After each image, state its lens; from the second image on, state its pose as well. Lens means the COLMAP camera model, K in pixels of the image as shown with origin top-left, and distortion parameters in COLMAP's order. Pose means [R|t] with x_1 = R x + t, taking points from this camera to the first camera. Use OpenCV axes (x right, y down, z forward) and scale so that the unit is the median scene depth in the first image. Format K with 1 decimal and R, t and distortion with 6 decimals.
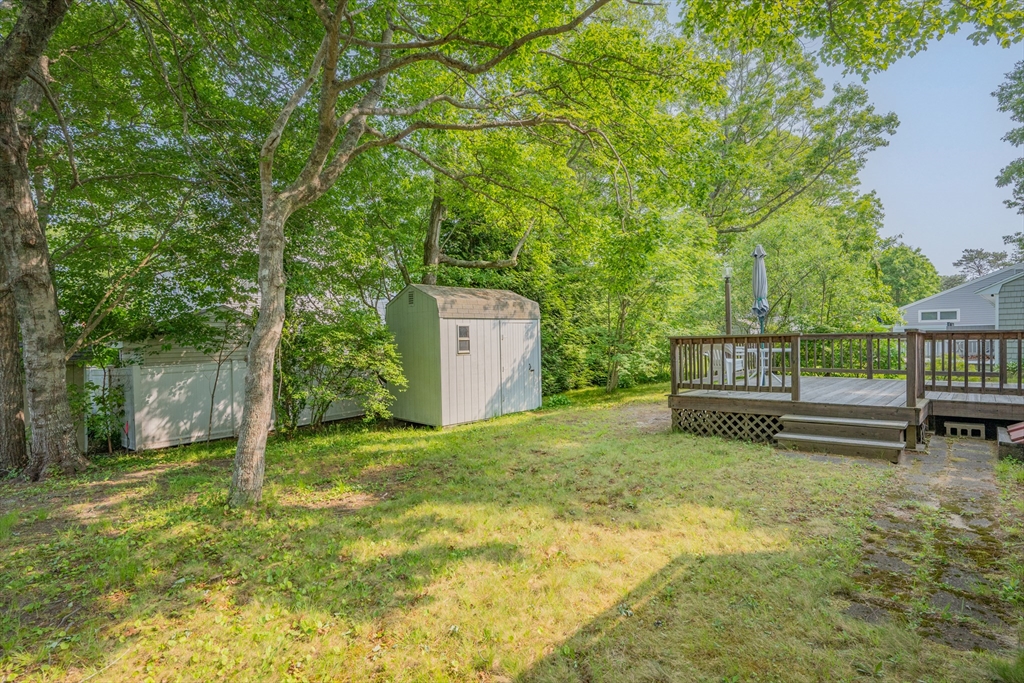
lens RADIAL K [[430.9, 0, 507.7], [0, 430.9, 331.1], [0, 0, 1]] dist [-0.018941, -0.000102]
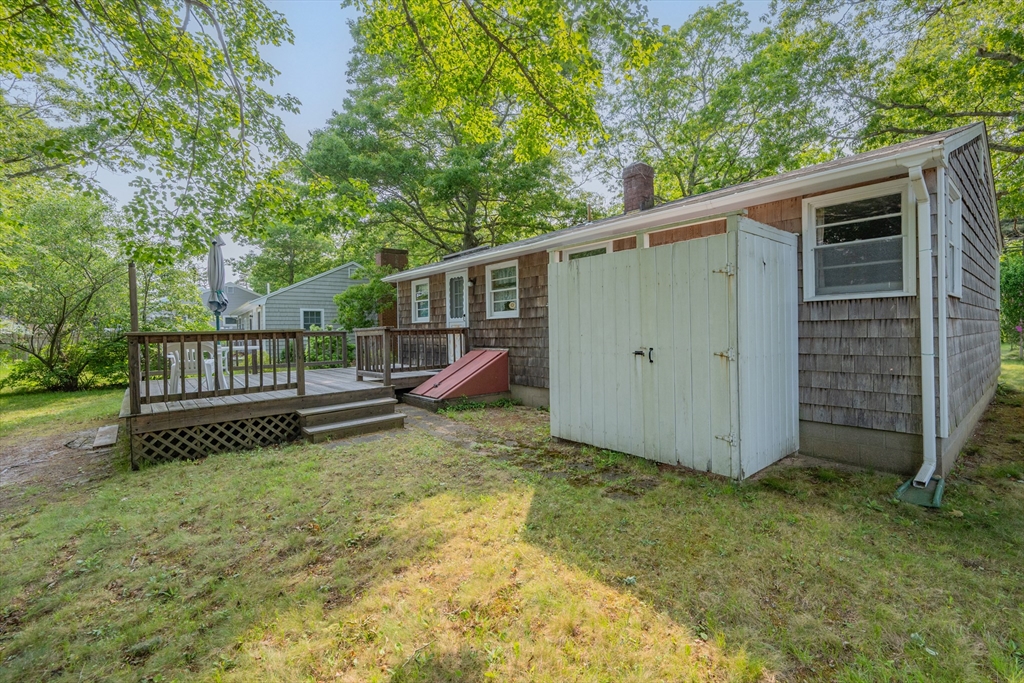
lens RADIAL K [[430.9, 0, 507.7], [0, 430.9, 331.1], [0, 0, 1]] dist [-0.018941, -0.000102]
pose [[0.178115, 0.009244, 0.983966, -0.113162], [-0.005338, 0.999950, -0.008428, 0.007104], [-0.983995, -0.003751, 0.178155, 0.152400]]
